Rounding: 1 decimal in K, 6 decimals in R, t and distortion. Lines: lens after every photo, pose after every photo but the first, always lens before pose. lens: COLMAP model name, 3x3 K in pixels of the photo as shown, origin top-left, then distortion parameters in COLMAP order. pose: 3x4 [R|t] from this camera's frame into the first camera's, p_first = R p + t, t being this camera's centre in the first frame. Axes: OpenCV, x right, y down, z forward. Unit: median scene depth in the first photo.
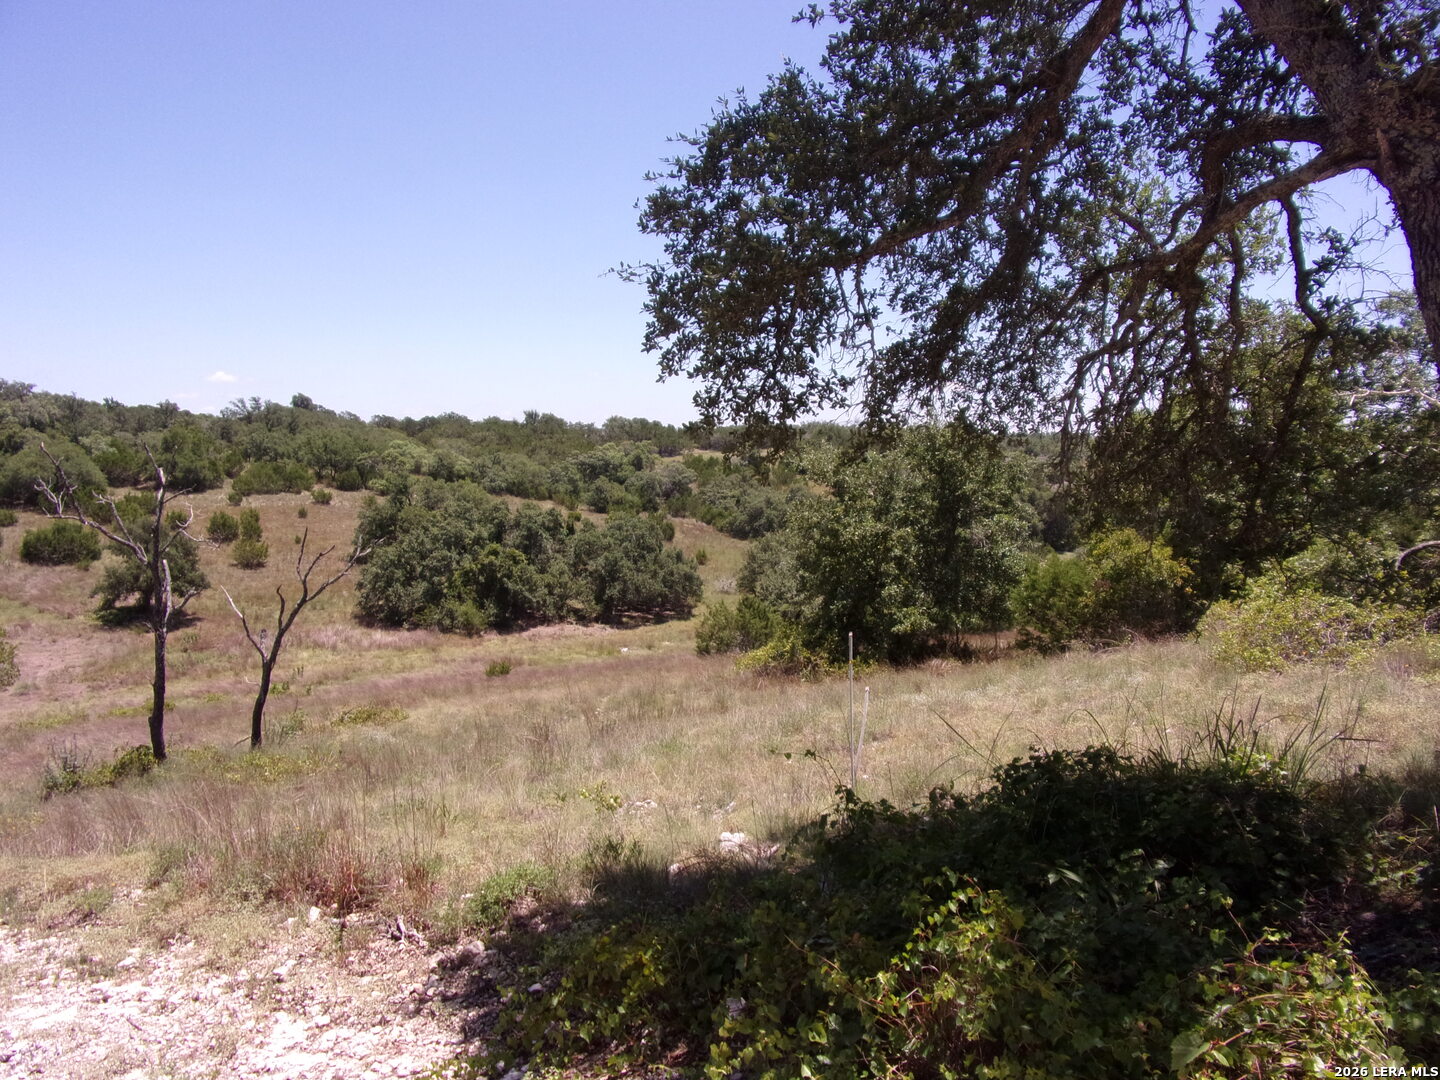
lens RADIAL K [[1051.8, 0, 724.2], [0, 1051.8, 542.9], [0, 0, 1]] dist [-0.038387, 0.012522]
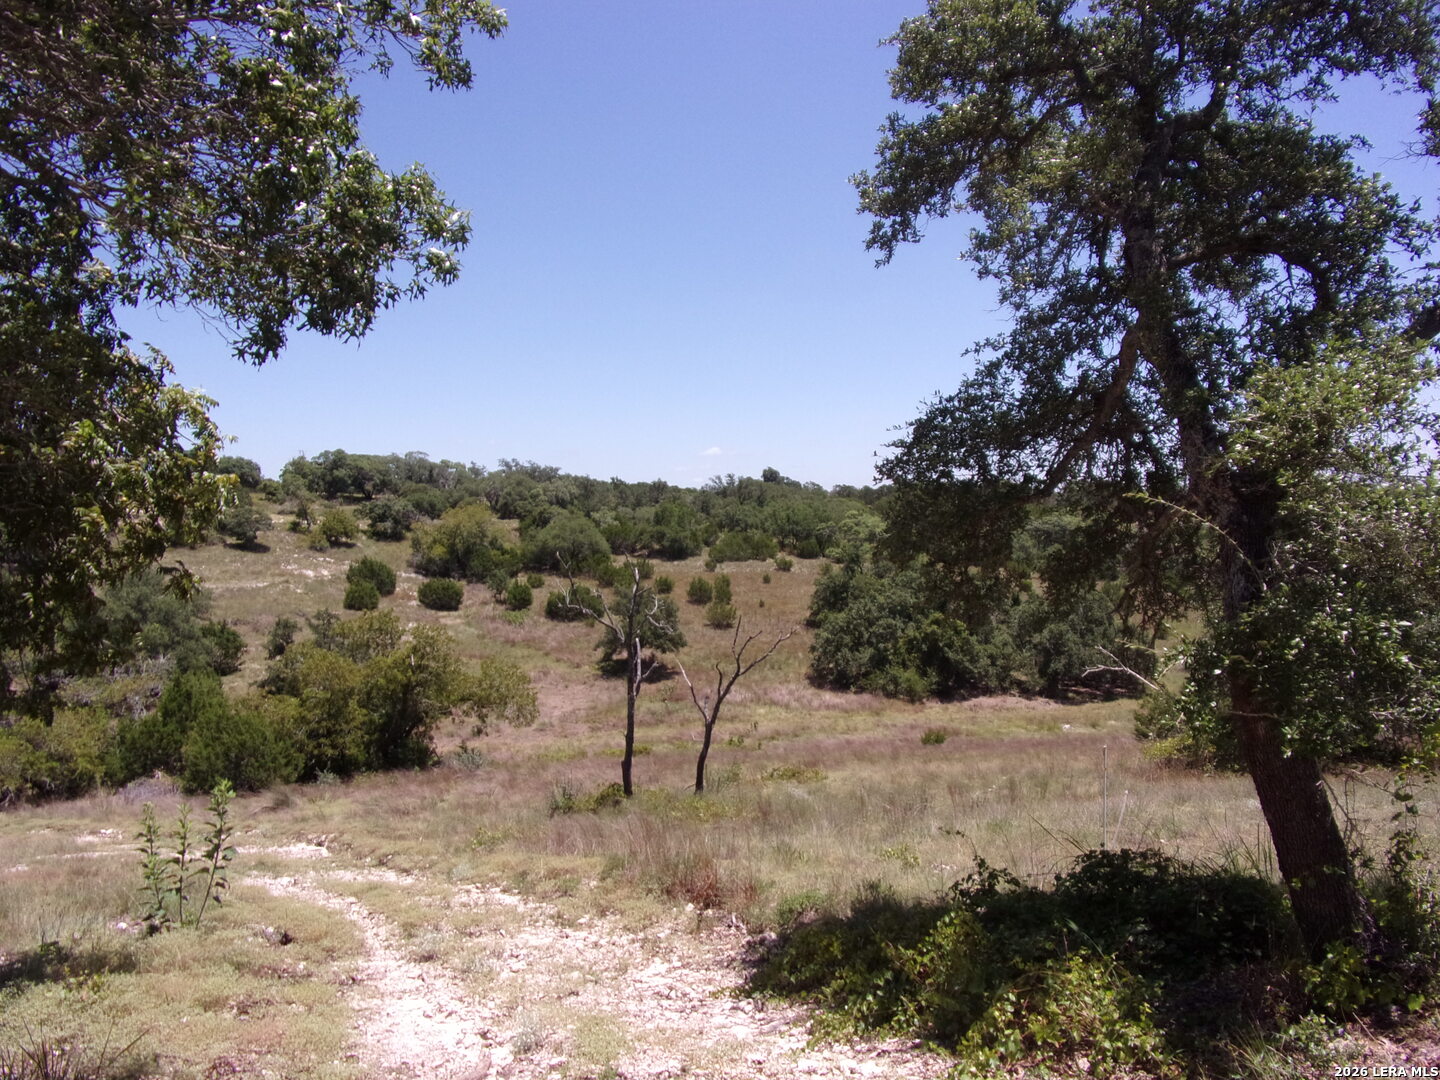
lens RADIAL K [[1051.8, 0, 725.8], [0, 1051.8, 533.5], [0, 0, 1]] dist [-0.038387, 0.012522]
pose [[0.909804, -0.004469, -0.415013, 0.110587], [-0.024358, 0.997644, -0.064141, -0.035307], [0.414322, 0.068465, 0.907552, -0.153998]]
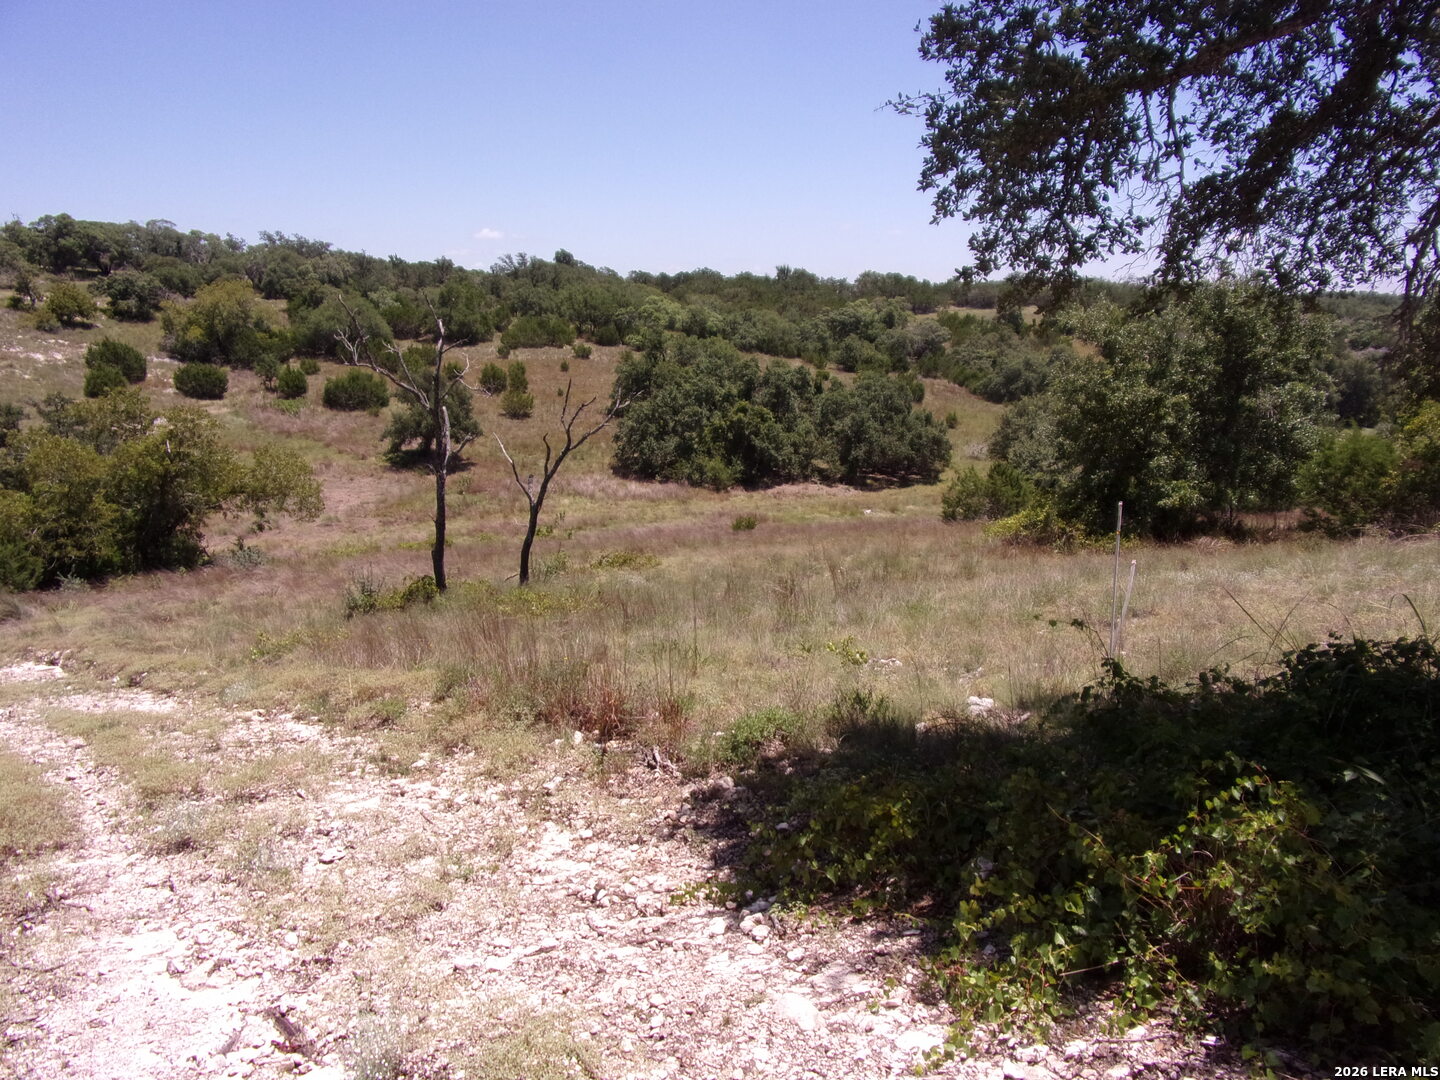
lens RADIAL K [[1051.8, 0, 722.2], [0, 1051.8, 544.5], [0, 0, 1]] dist [-0.038387, 0.012522]
pose [[0.972231, 0.057061, -0.226958, -0.005087], [-0.026311, 0.990321, 0.136277, 0.002428], [0.232538, -0.126522, 0.964323, 0.004787]]
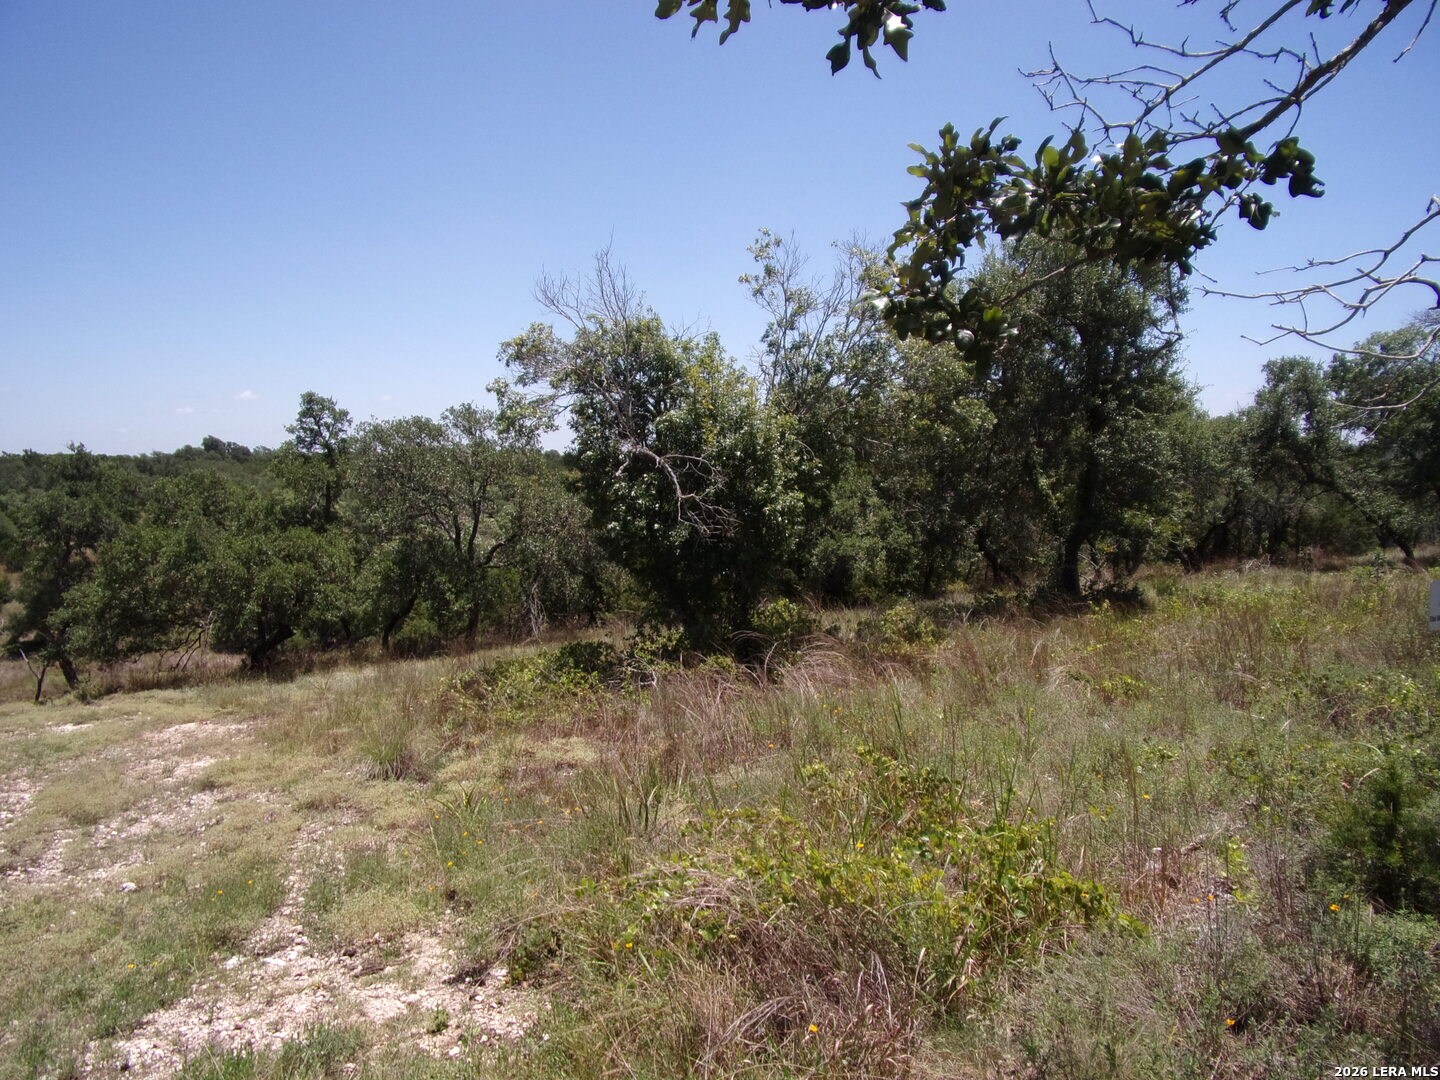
lens RADIAL K [[1051.8, 0, 722.5], [0, 1051.8, 543.1], [0, 0, 1]] dist [-0.038387, 0.012522]
pose [[0.998961, -0.014087, 0.043349, 1.174790], [0.014481, 0.999857, -0.008788, -0.180098], [-0.043219, 0.009406, 0.999021, -1.658409]]
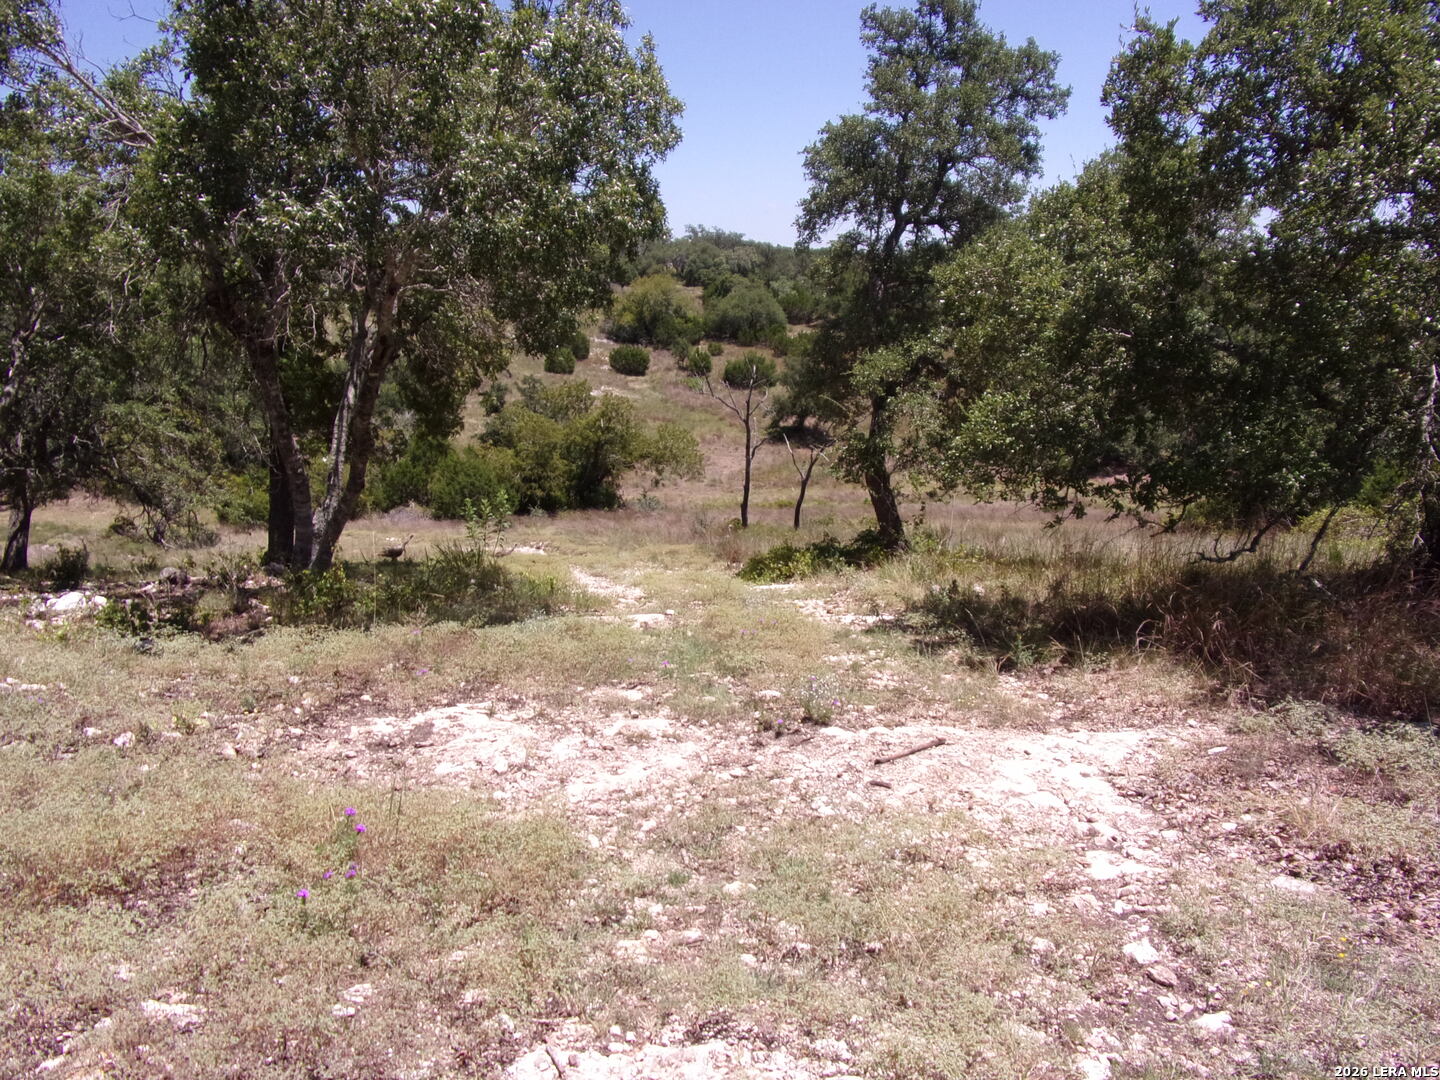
lens RADIAL K [[1051.8, 0, 731.0], [0, 1051.8, 553.4], [0, 0, 1]] dist [-0.038387, 0.012522]
pose [[0.823283, 0.146179, -0.548486, 0.480995], [-0.052087, 0.981650, 0.183440, -0.089105], [0.565236, -0.122454, 0.815790, -0.552772]]
